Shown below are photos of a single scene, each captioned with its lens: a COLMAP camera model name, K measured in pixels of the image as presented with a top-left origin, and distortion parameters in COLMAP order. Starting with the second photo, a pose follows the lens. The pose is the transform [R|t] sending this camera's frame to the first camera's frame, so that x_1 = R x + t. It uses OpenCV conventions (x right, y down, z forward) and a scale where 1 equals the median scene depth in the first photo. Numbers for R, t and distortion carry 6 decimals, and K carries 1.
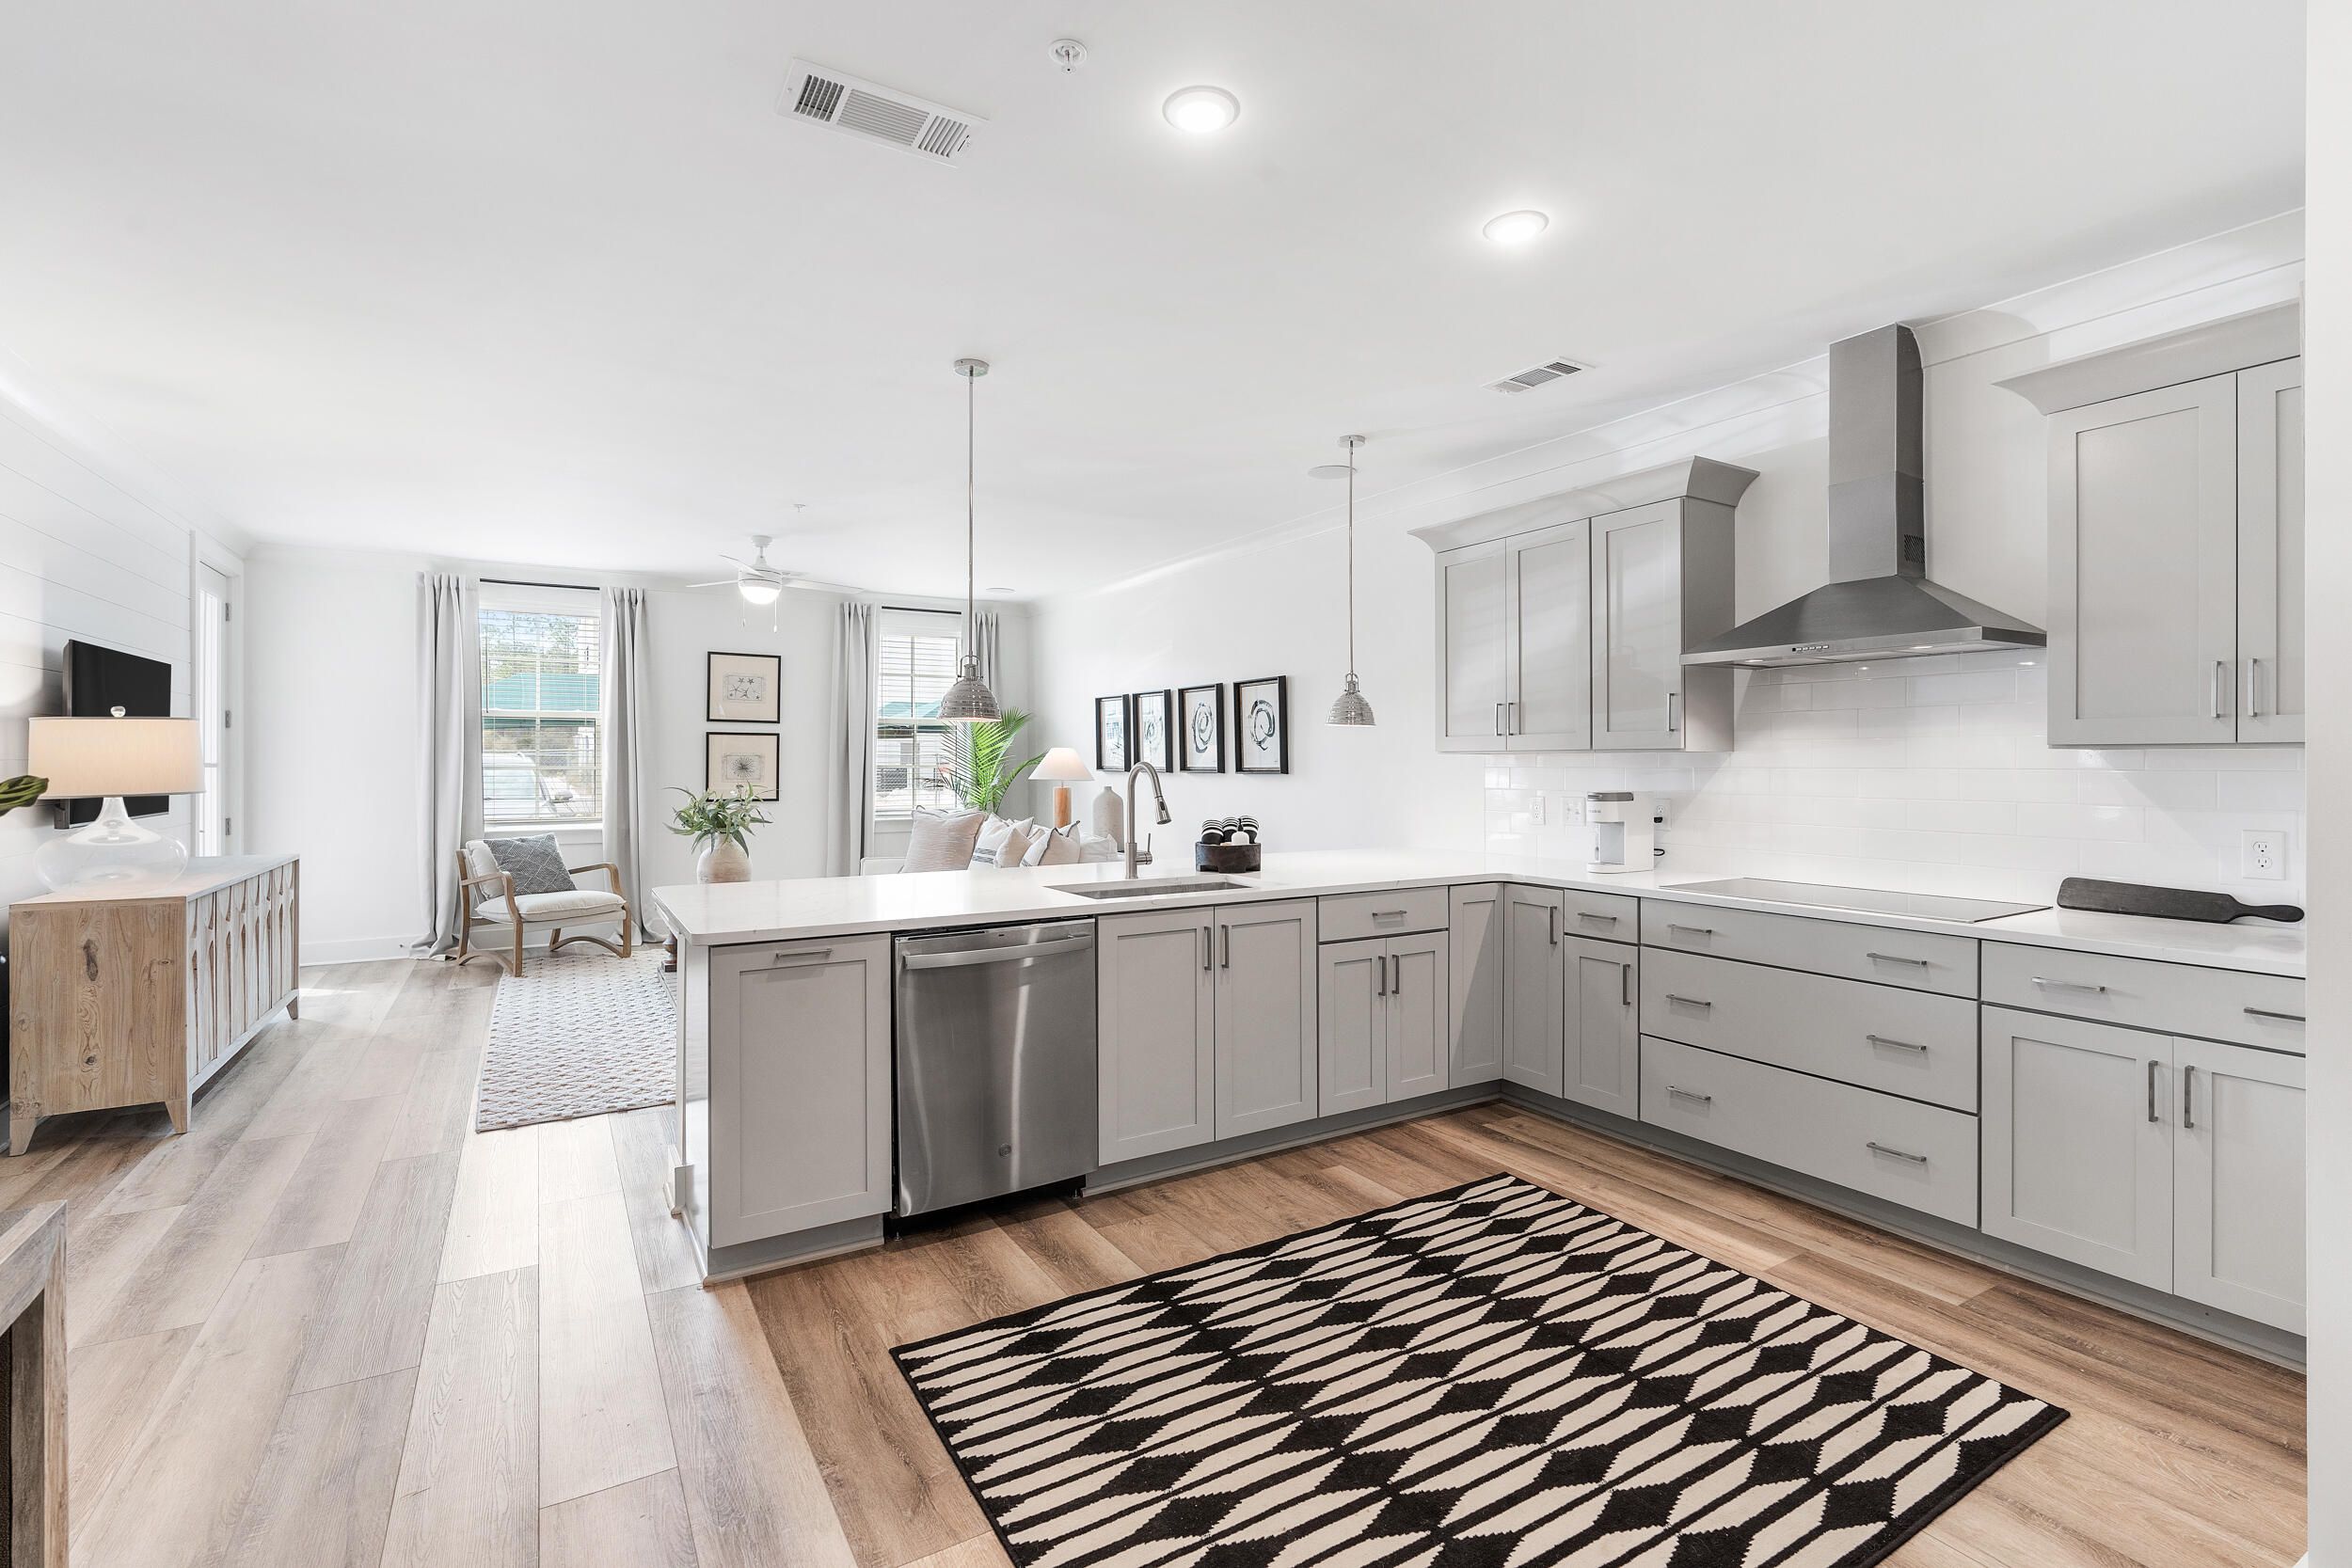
lens RADIAL K [[1054.1, 0, 1168.7], [0, 1054.1, 764.4], [0, 0, 1]] dist [0.000224, 0.001084]
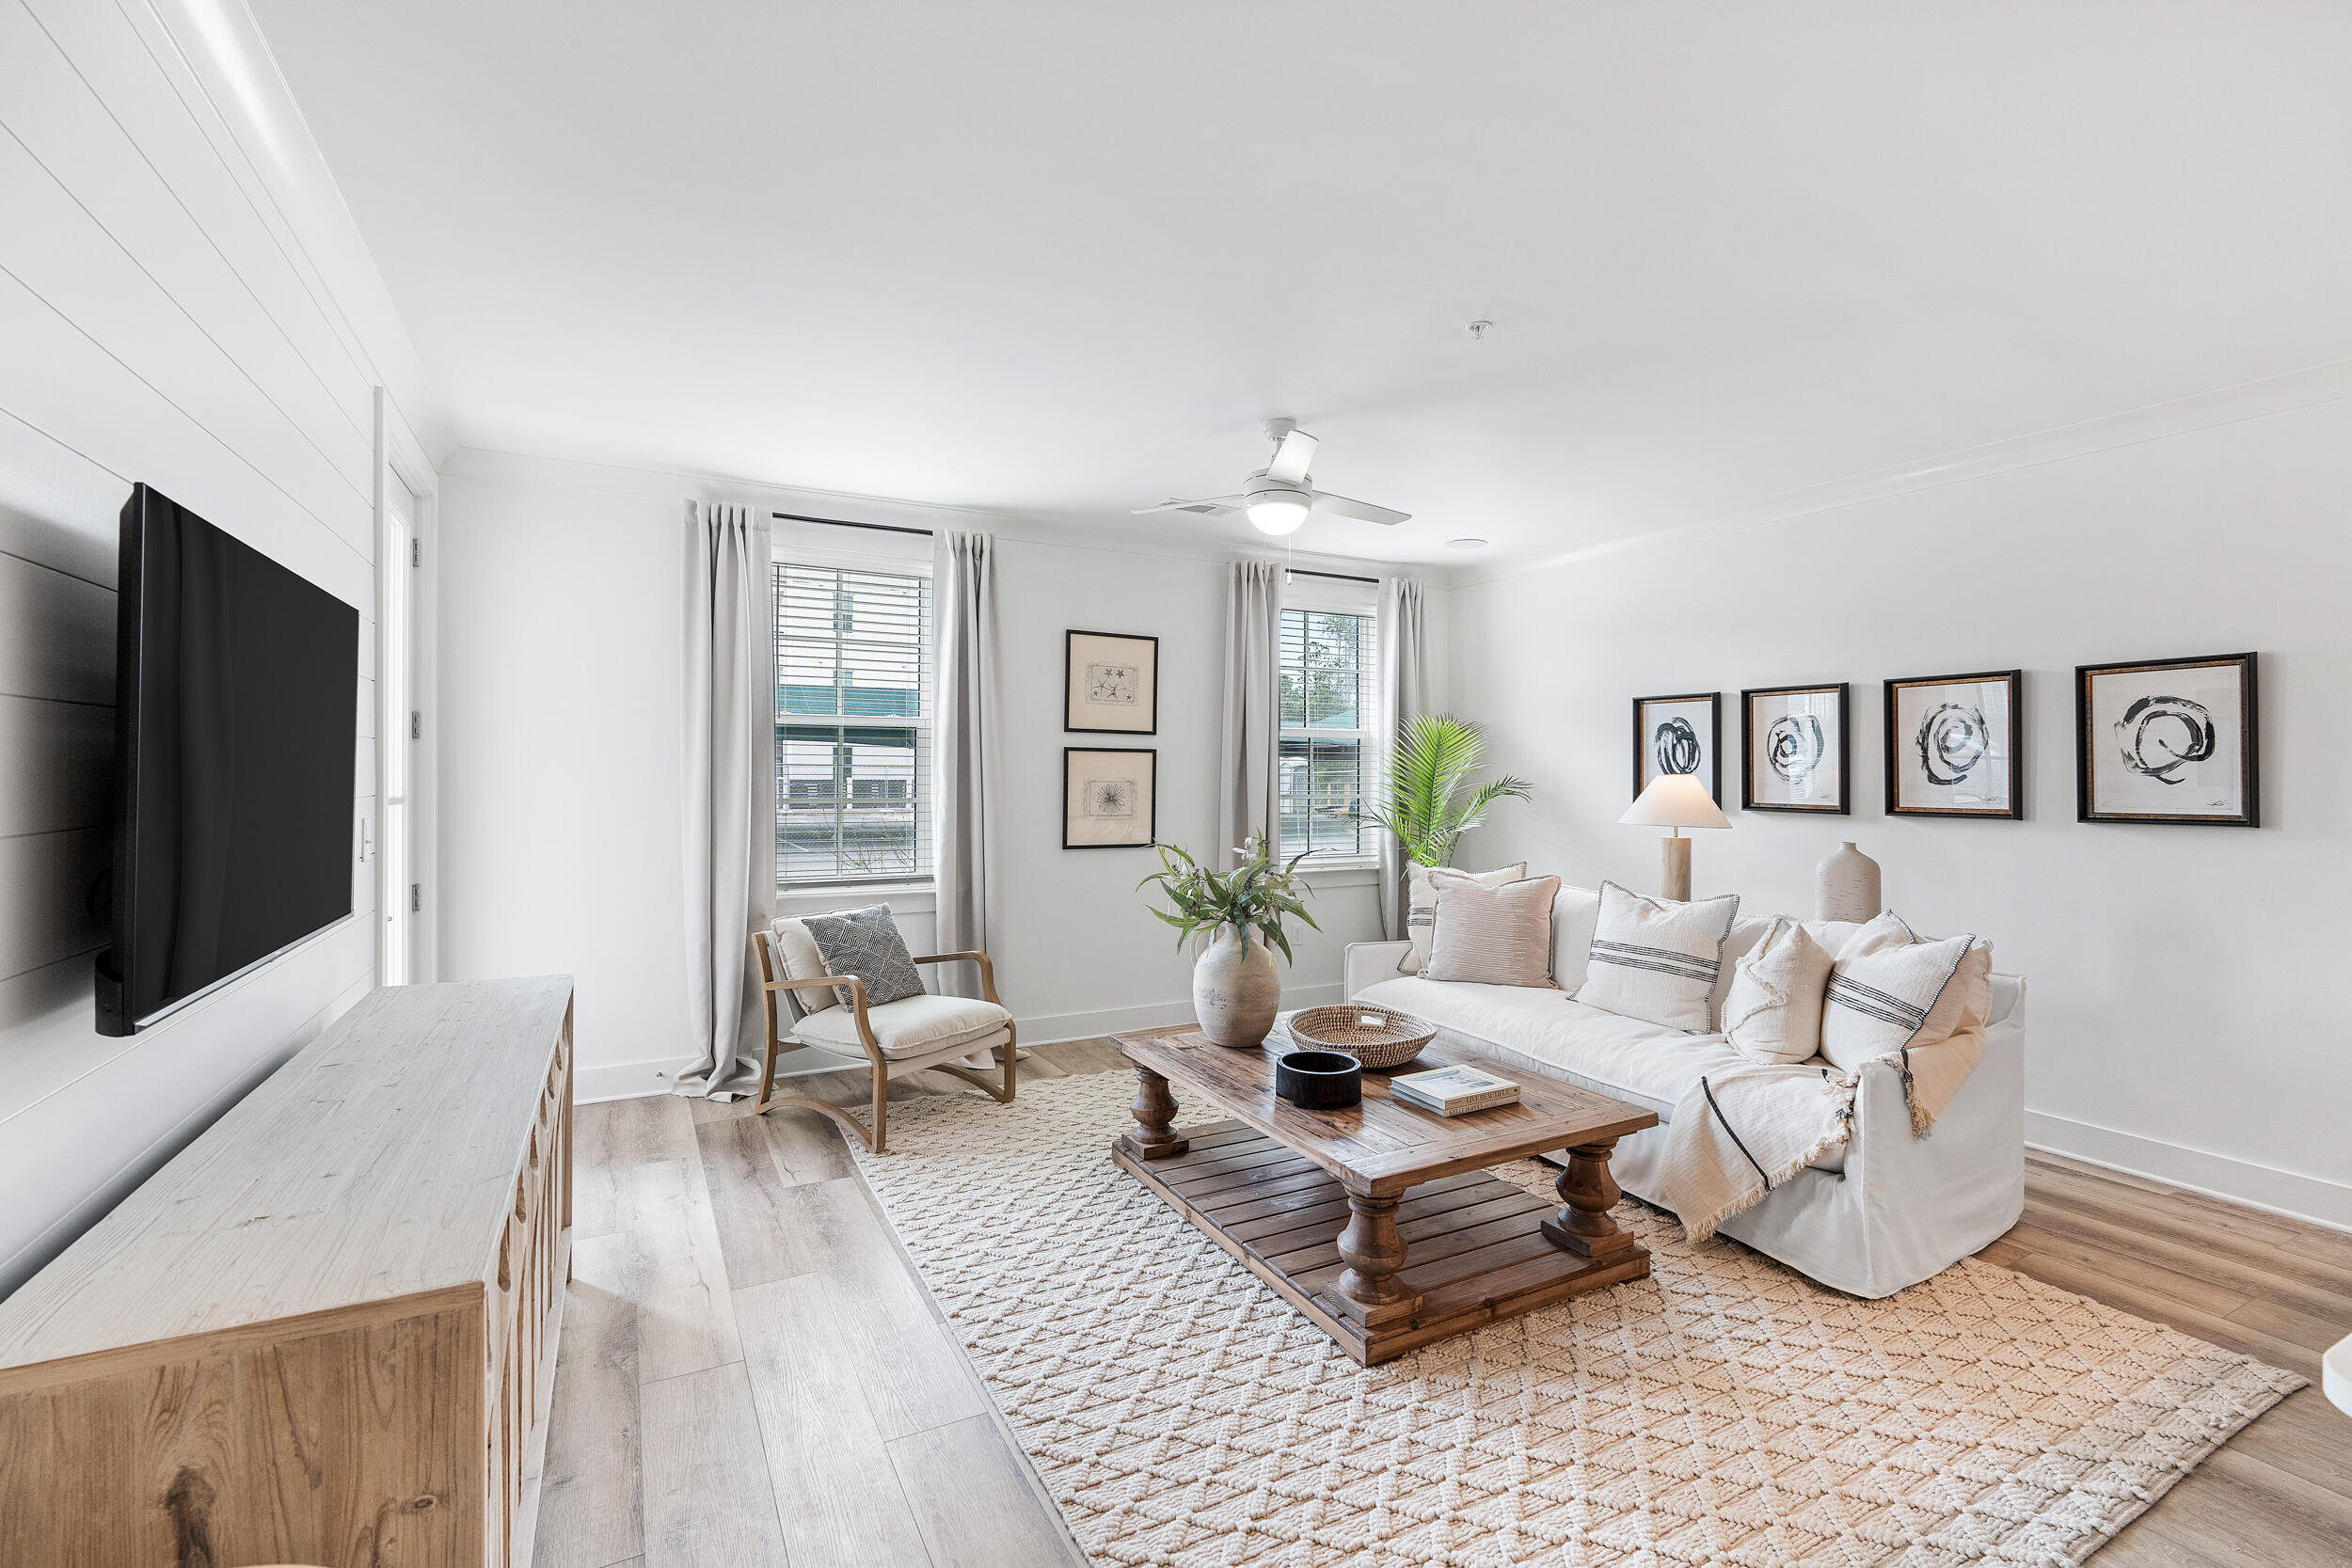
lens RADIAL K [[1054.1, 0, 1190.0], [0, 1054.1, 781.7], [0, 0, 1]] dist [0.000224, 0.001084]
pose [[0.998830, 0.004767, -0.048133, -0.386036], [-0.004641, 0.999986, 0.002727, -0.012752], [0.048145, -0.002501, 0.998837, 0.380827]]
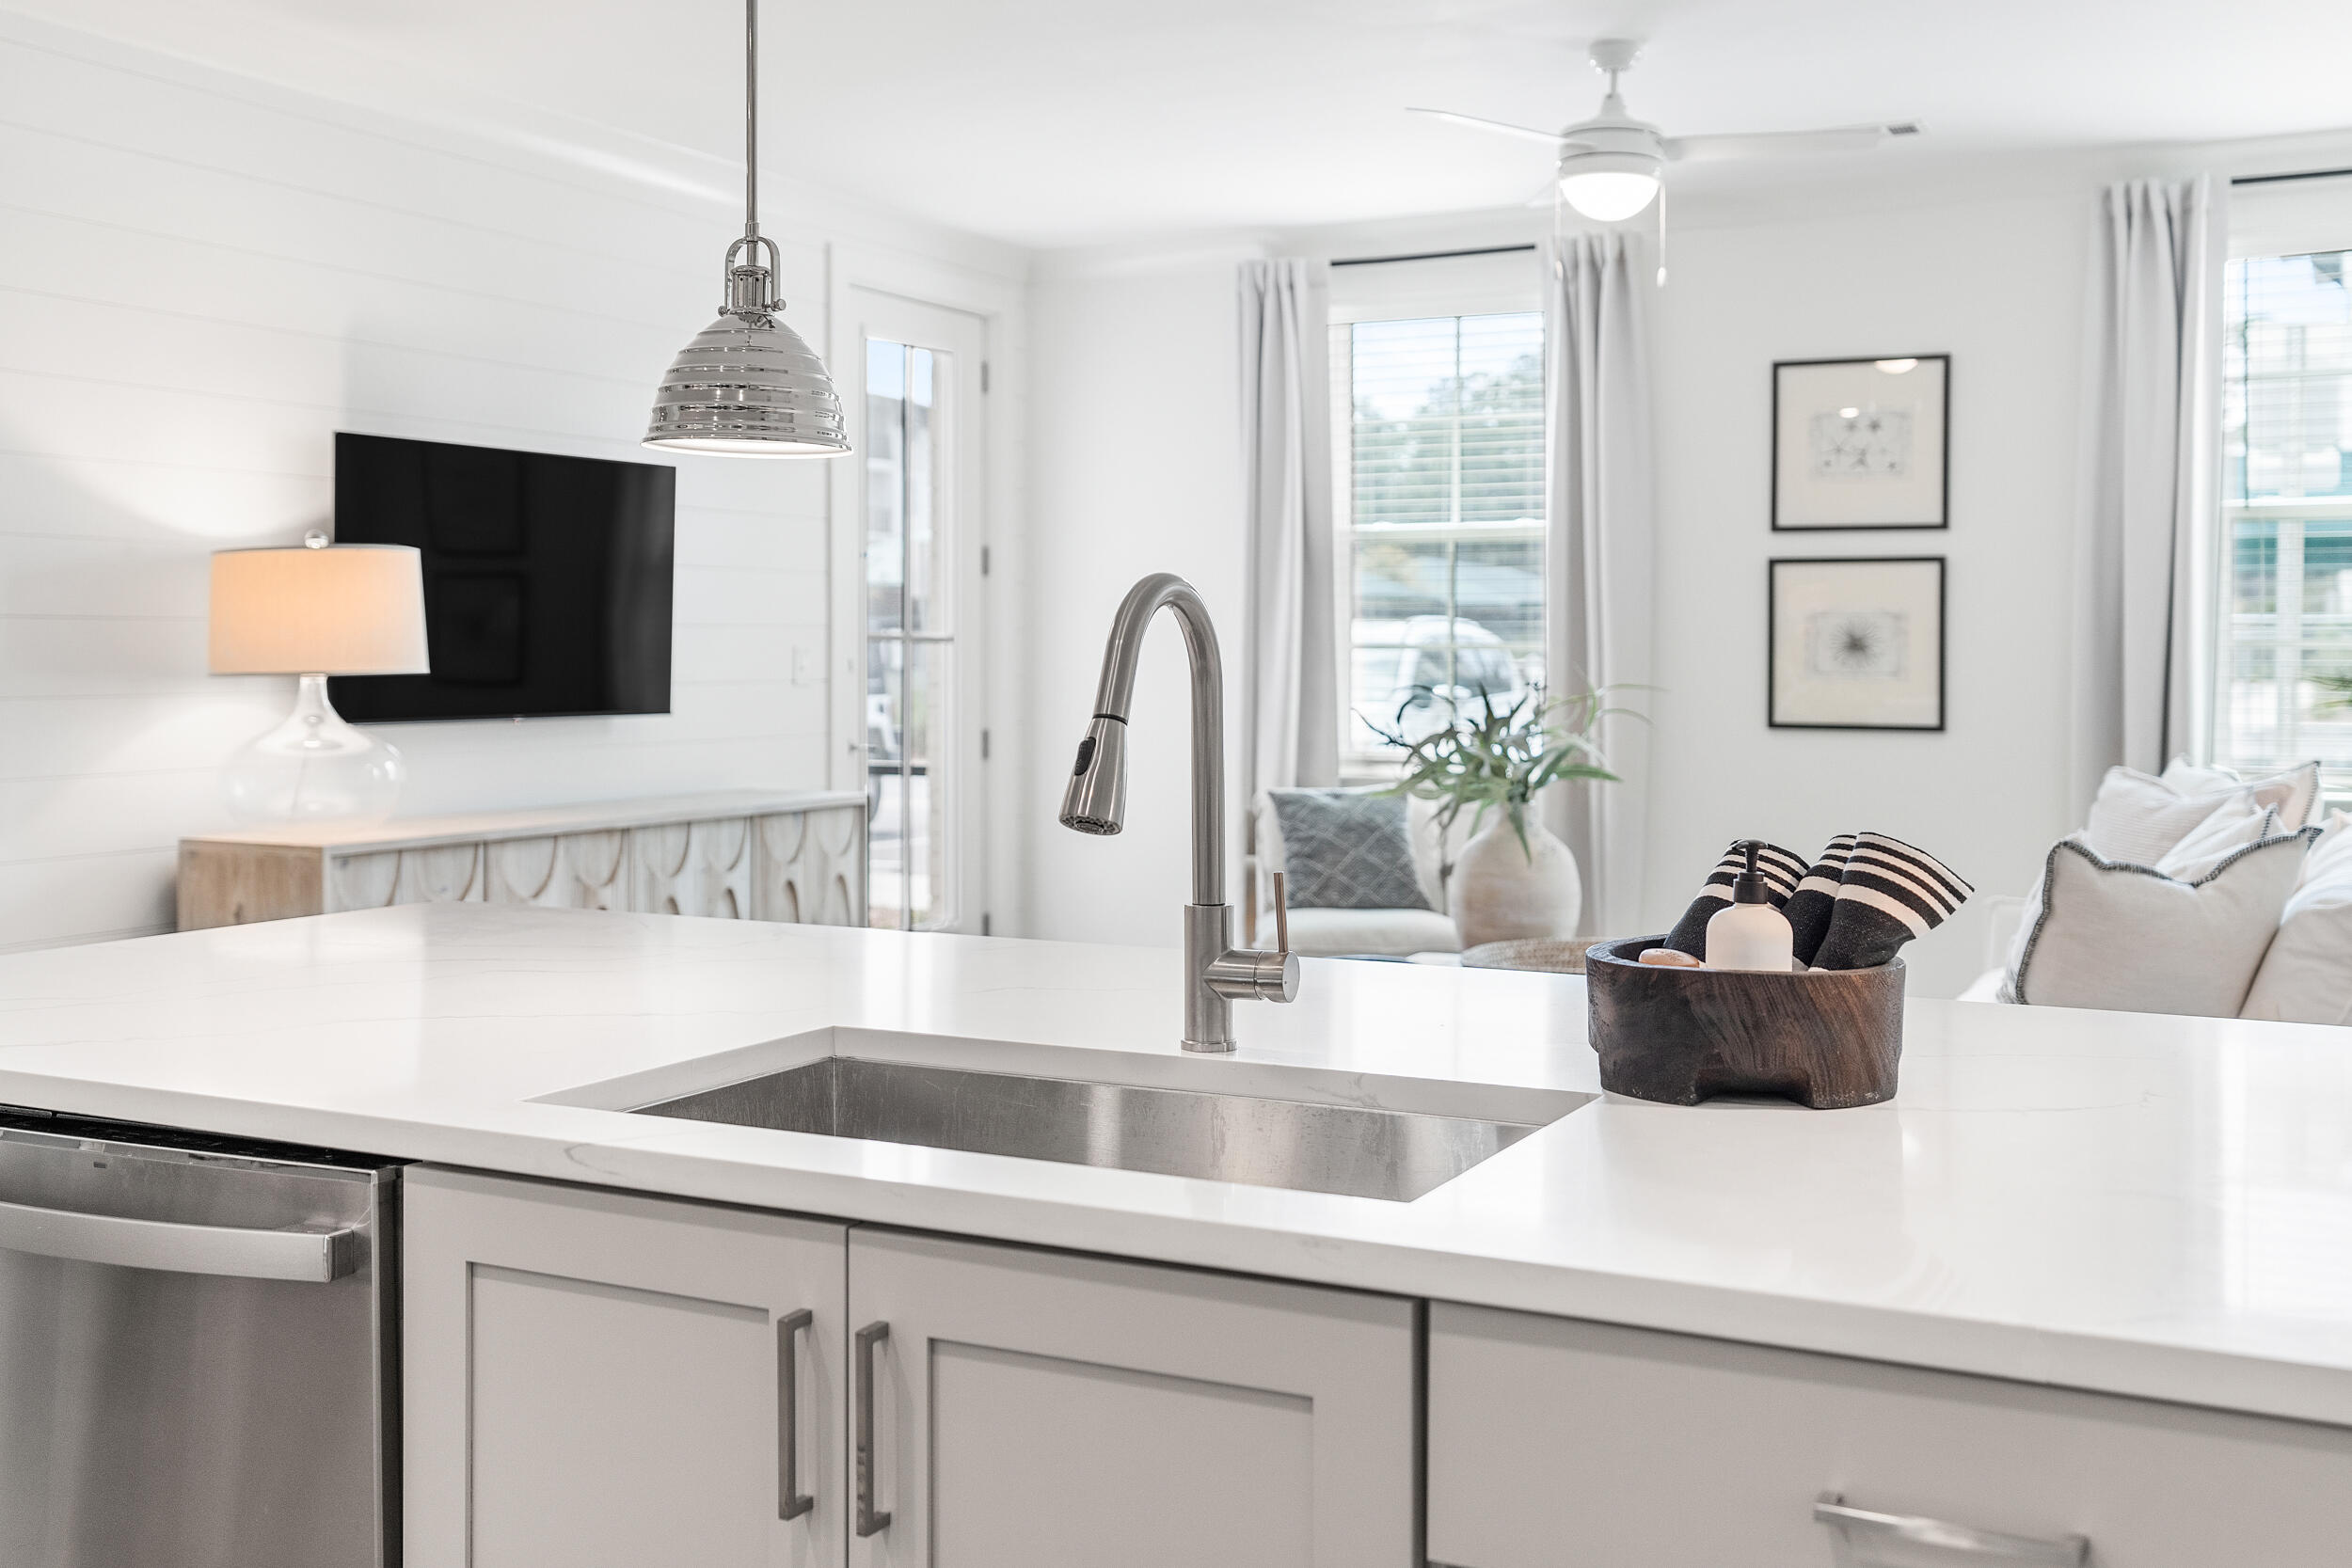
lens RADIAL K [[2287.0, 0, 1163.8], [0, 2287.0, 665.1], [0, 0, 1]] dist [-0.019720, 0.000000]
pose [[0.529882, 0.005469, -0.848054, 0.227268], [-0.002998, 0.999985, 0.004575, 0.008753], [0.848066, 0.000119, 0.529890, 0.391660]]
